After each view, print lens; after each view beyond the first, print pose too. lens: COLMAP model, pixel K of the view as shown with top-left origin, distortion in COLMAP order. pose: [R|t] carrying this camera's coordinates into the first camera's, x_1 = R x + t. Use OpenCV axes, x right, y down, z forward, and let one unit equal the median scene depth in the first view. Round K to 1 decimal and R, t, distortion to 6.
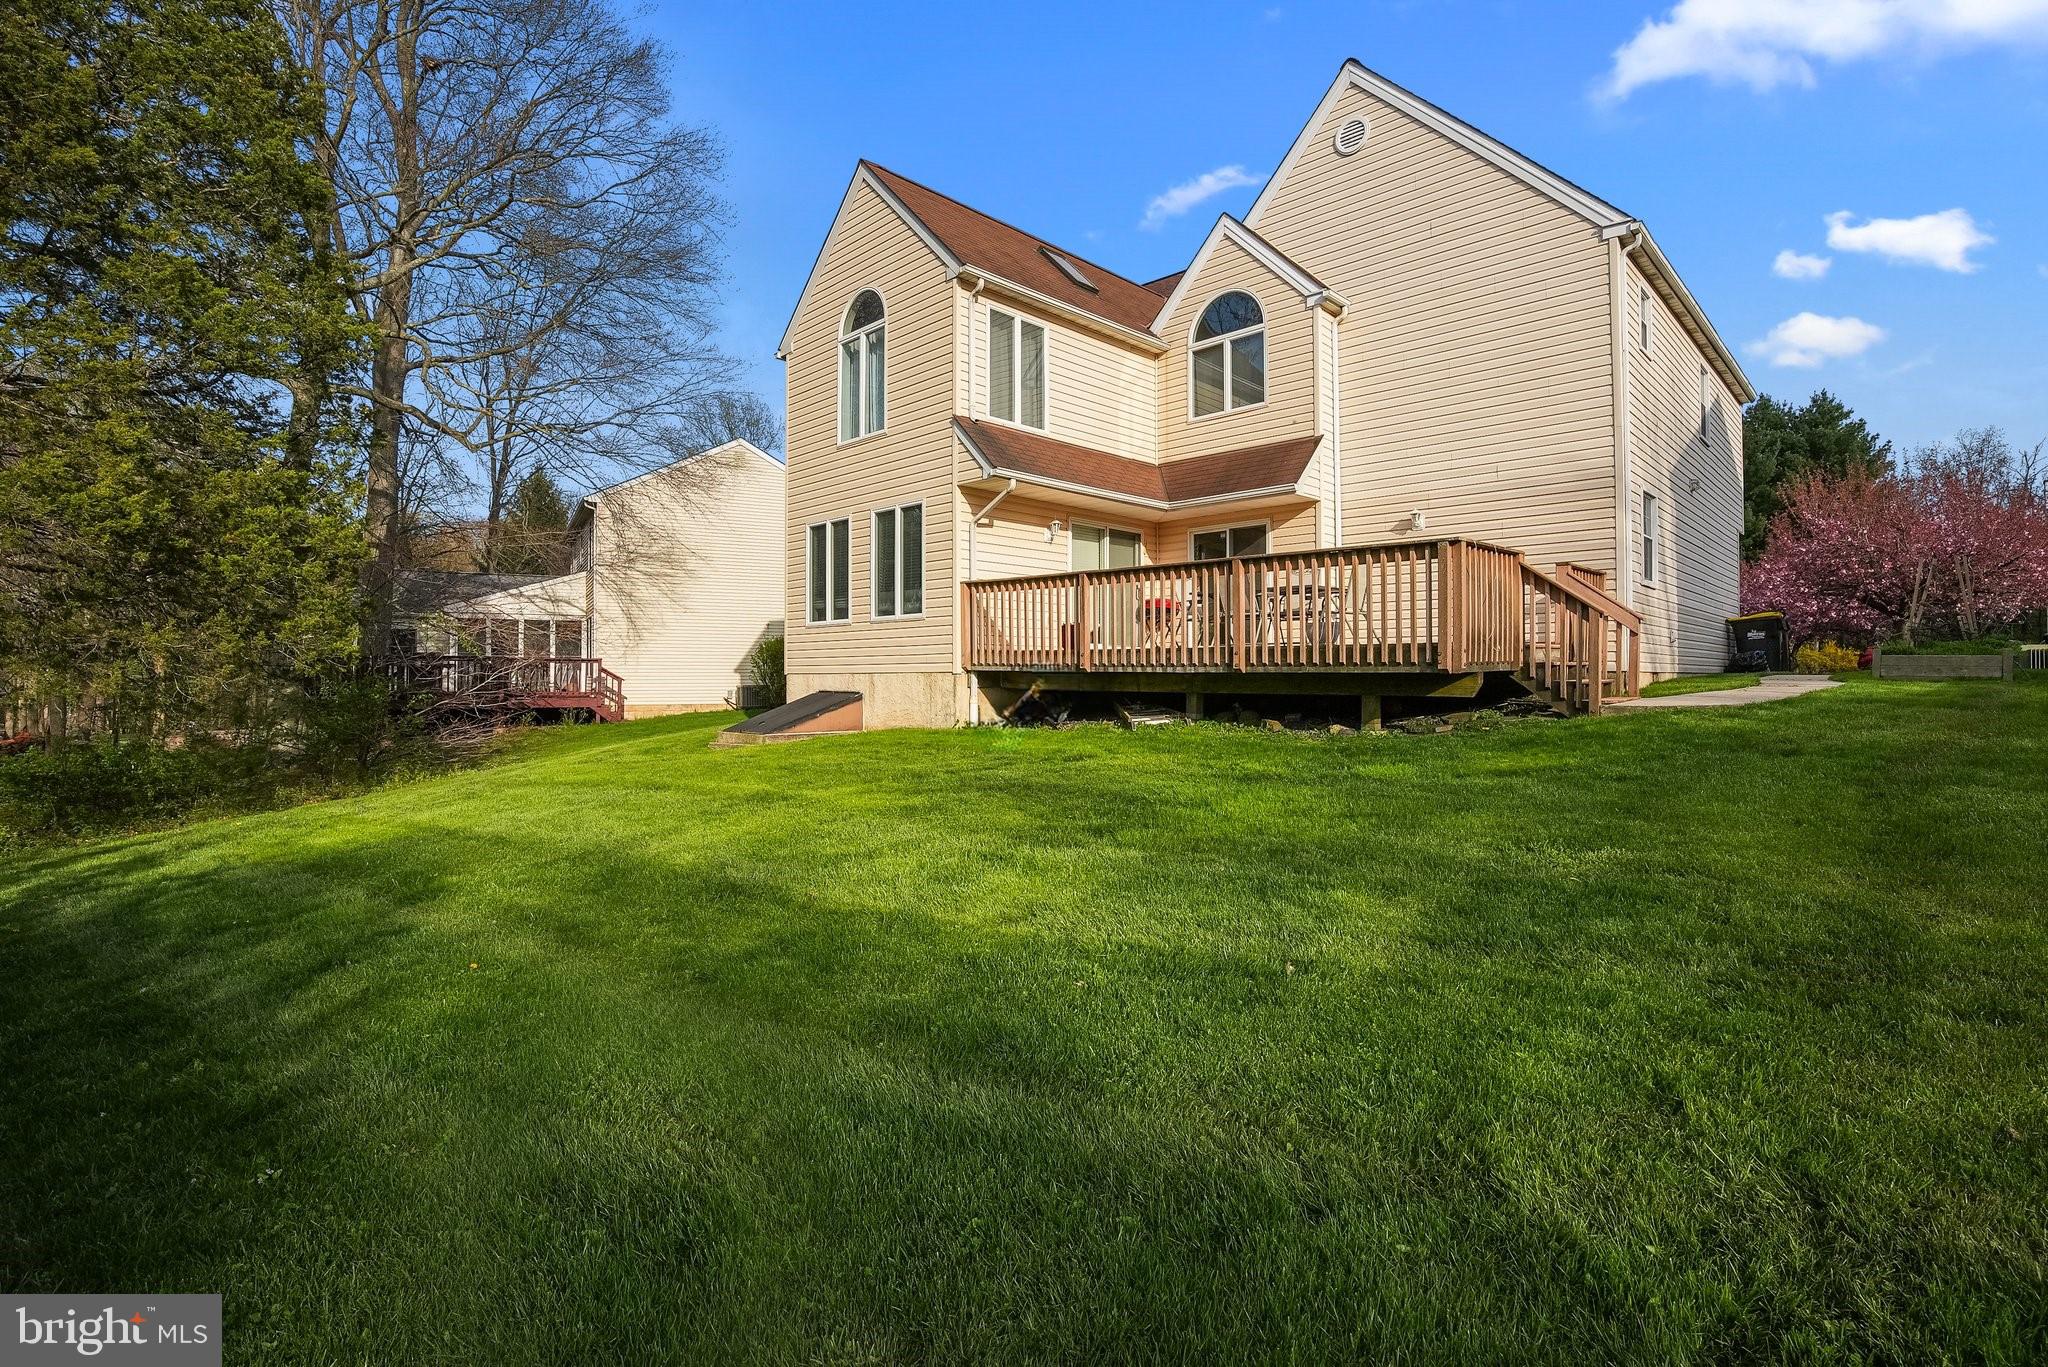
lens RADIAL K [[975.9, 0, 1015.7], [0, 975.9, 676.1], [0, 0, 1]] dist [-0.034018, 0.001918]
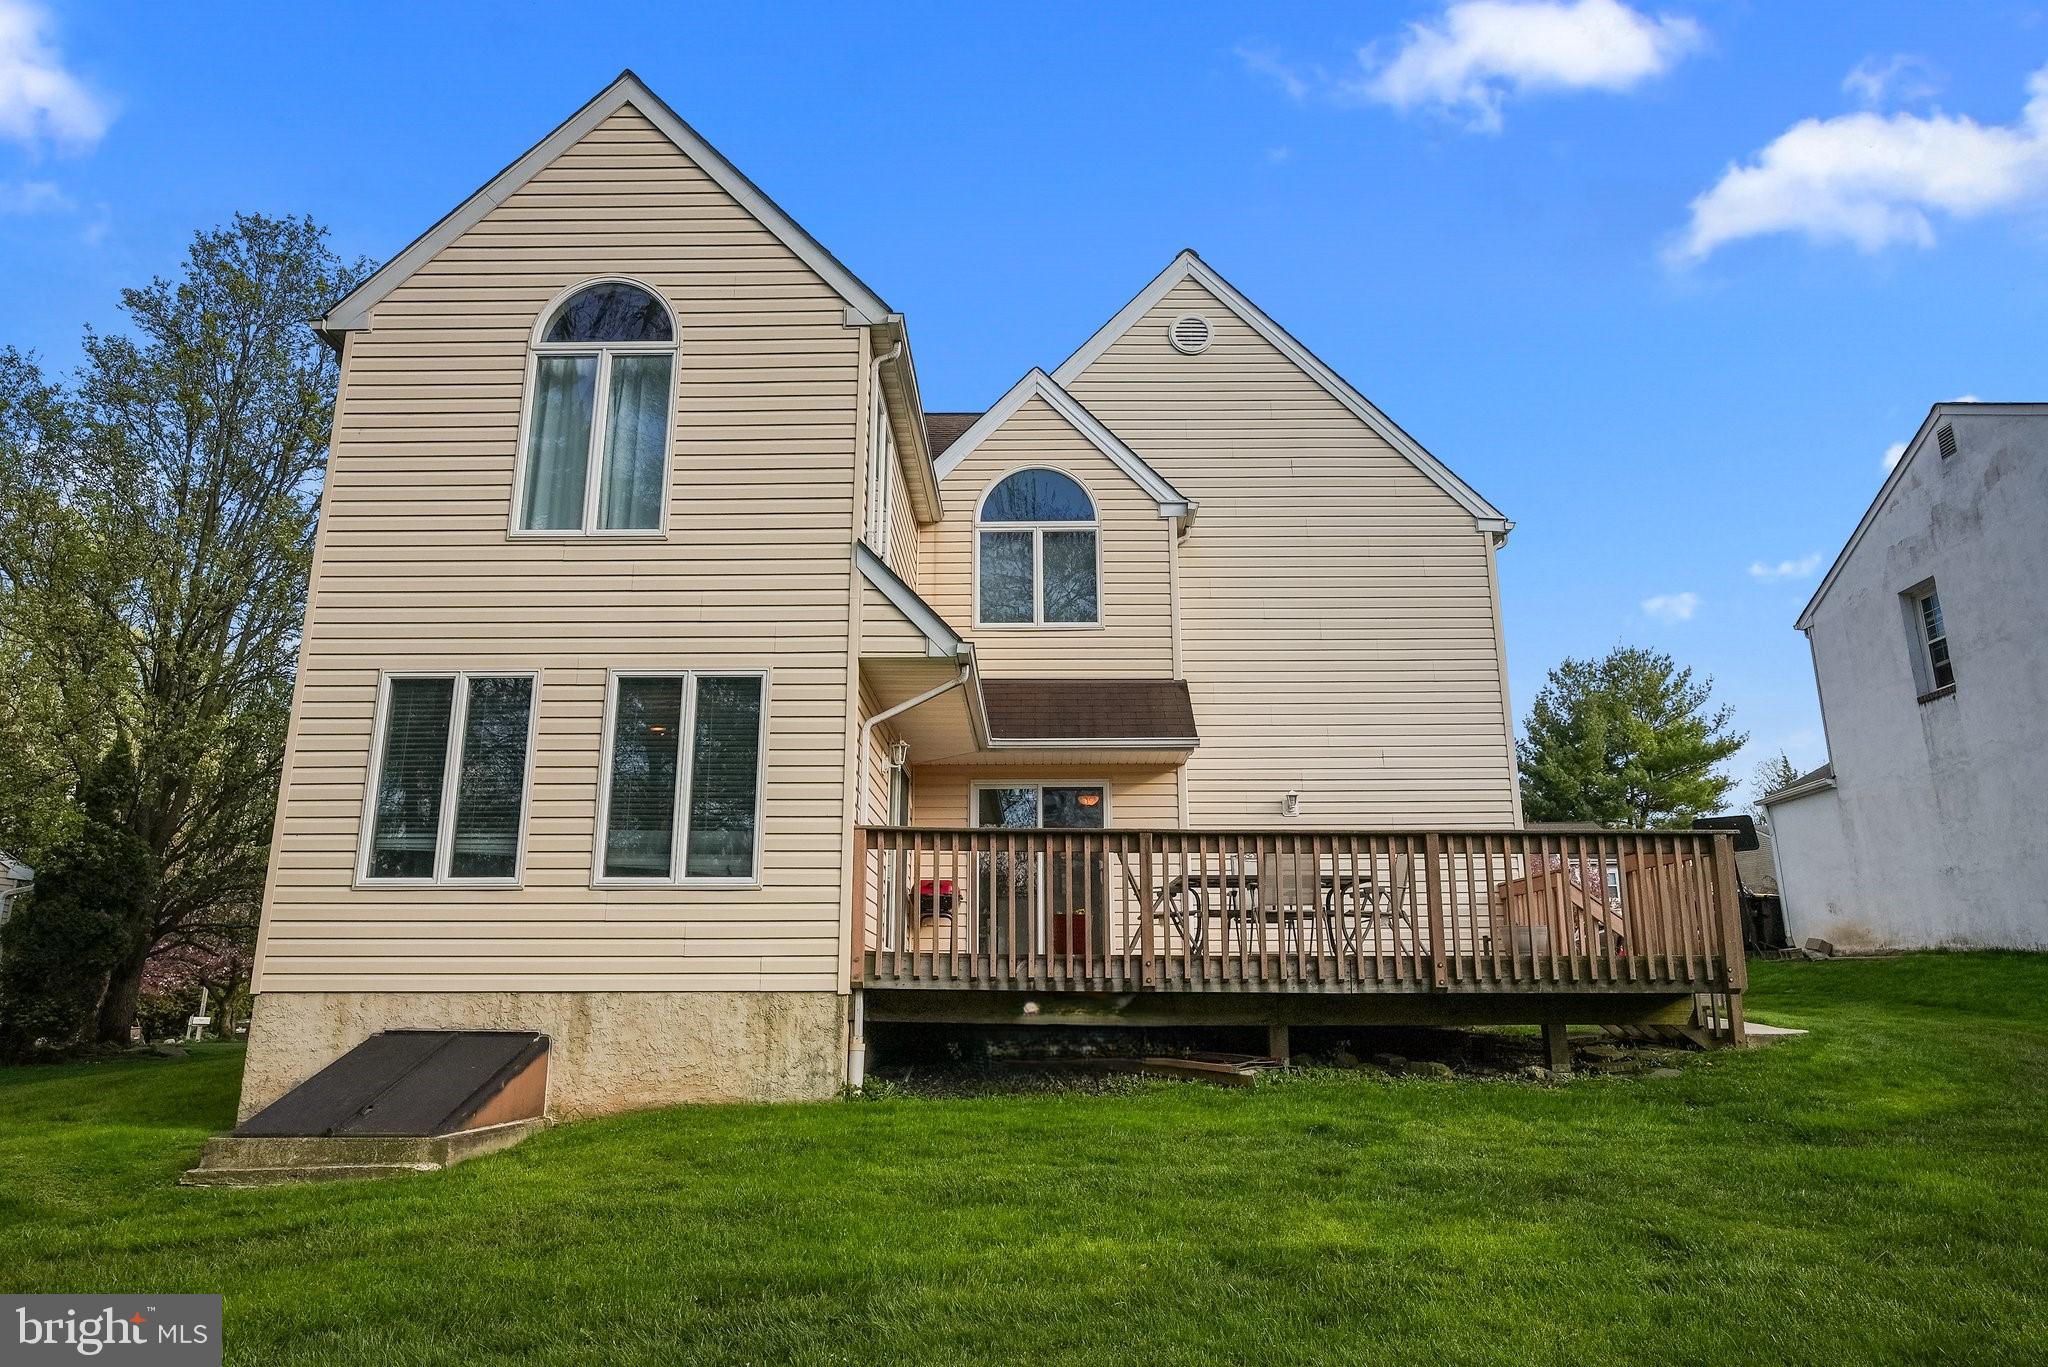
lens RADIAL K [[1315.7, 0, 1028.9], [0, 1315.7, 695.3], [0, 0, 1]] dist [-0.002010, 0.000295]
pose [[0.712856, 0.164997, 0.681625, -0.472413], [-0.000690, 0.972095, -0.234587, 0.007016], [-0.701310, 0.166756, 0.693078, 0.364942]]
